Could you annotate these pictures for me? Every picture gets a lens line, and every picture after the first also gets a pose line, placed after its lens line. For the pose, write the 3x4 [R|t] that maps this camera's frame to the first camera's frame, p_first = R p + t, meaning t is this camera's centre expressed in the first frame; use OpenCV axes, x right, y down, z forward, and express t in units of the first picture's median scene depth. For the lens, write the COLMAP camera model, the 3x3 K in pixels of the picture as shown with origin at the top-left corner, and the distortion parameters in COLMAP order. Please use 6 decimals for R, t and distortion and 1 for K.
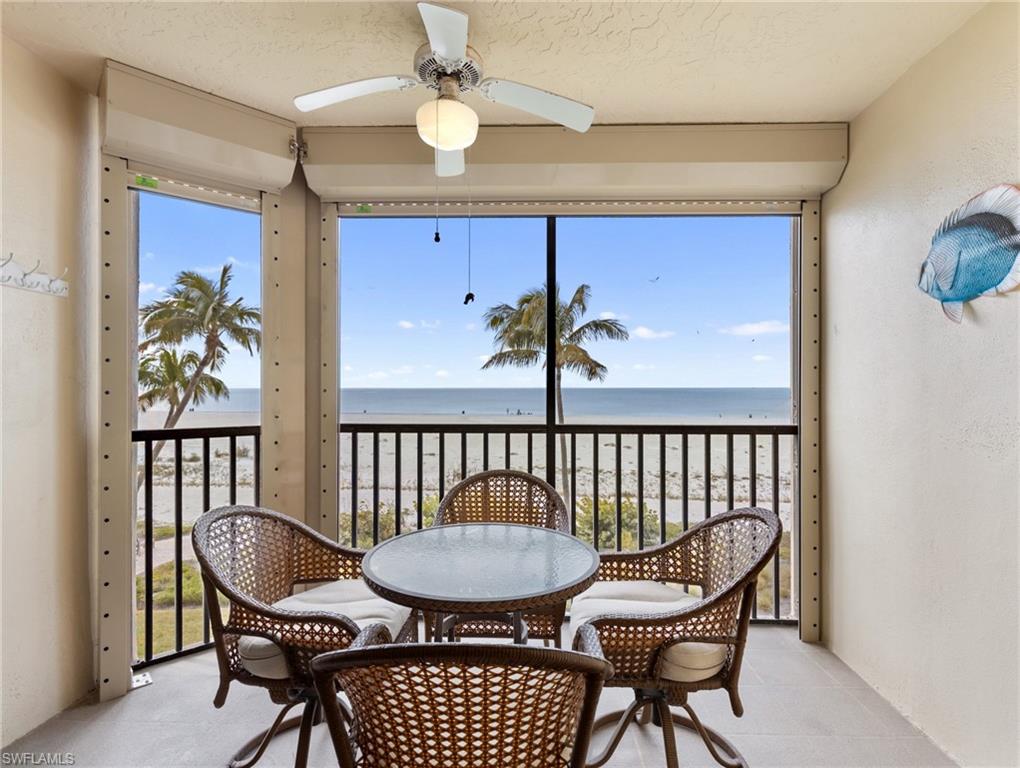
lens RADIAL K [[513.1, 0, 513.8], [0, 513.1, 385.1], [0, 0, 1]] dist [0.001353, -0.000774]
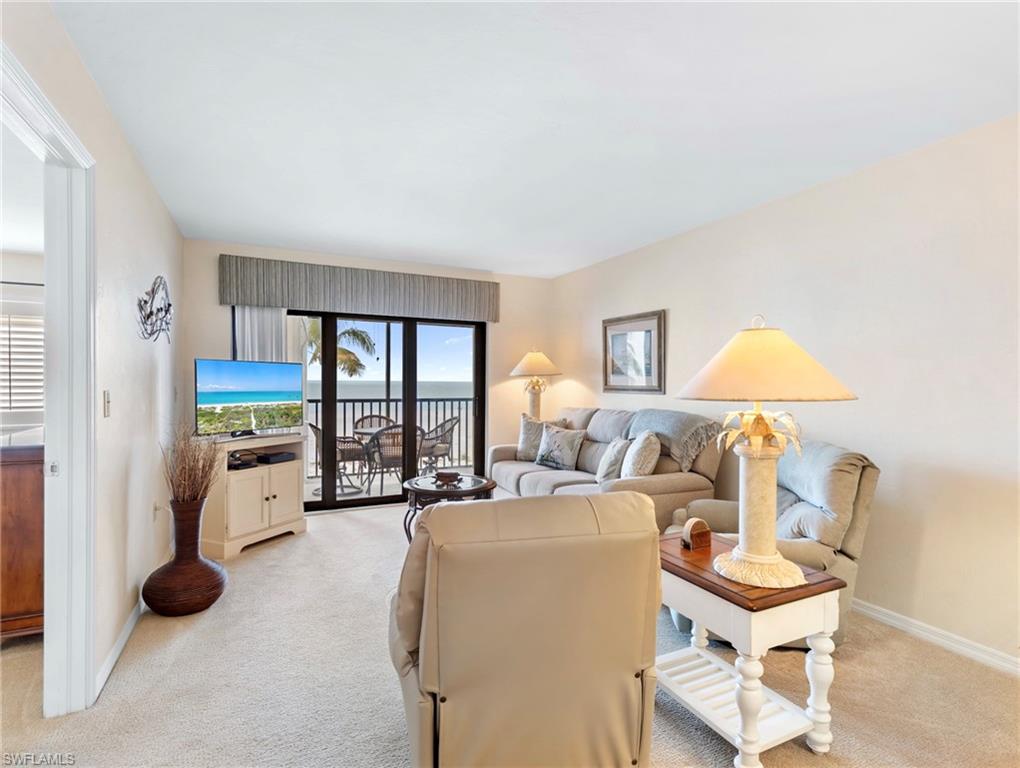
lens RADIAL K [[513.1, 0, 513.8], [0, 513.1, 385.1], [0, 0, 1]] dist [0.001353, -0.000774]
pose [[0.884113, 0.002514, 0.467266, -0.596755], [-0.006344, 0.999958, 0.006623, -0.015147], [-0.467229, -0.008820, 0.884092, -1.657765]]
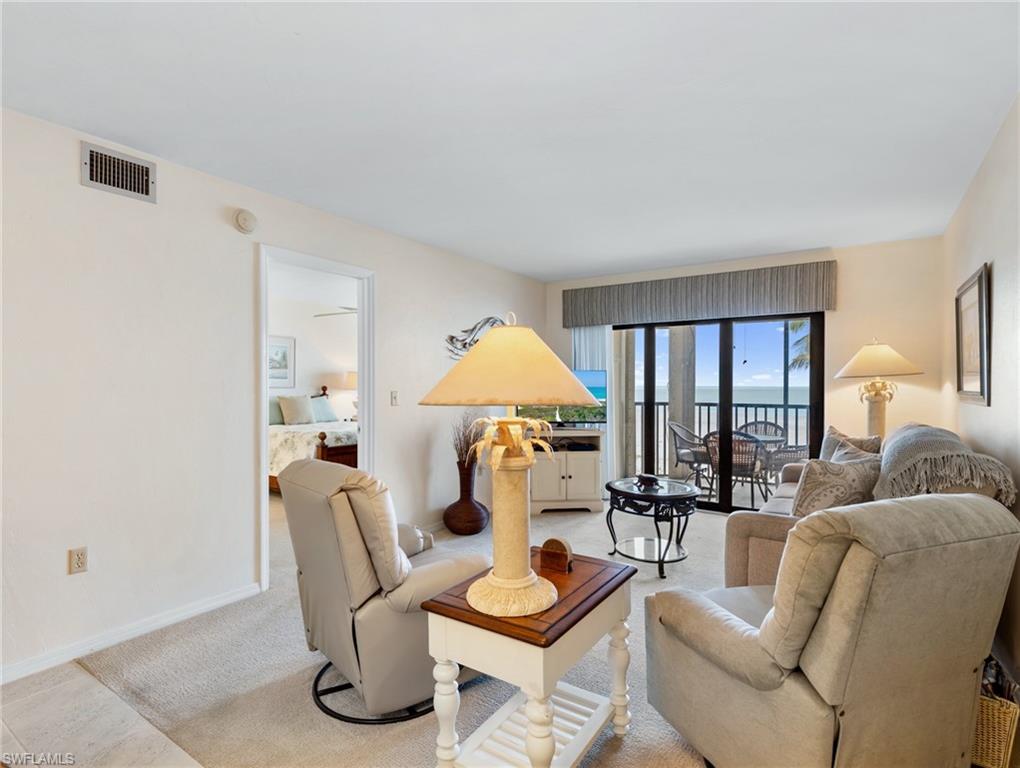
lens RADIAL K [[513.1, 0, 513.8], [0, 513.1, 385.1], [0, 0, 1]] dist [0.001353, -0.000774]
pose [[0.848683, 0.002592, -0.528896, 0.264800], [-0.001079, 0.999994, 0.003170, -0.020076], [0.528901, -0.002120, 0.848681, -1.724156]]
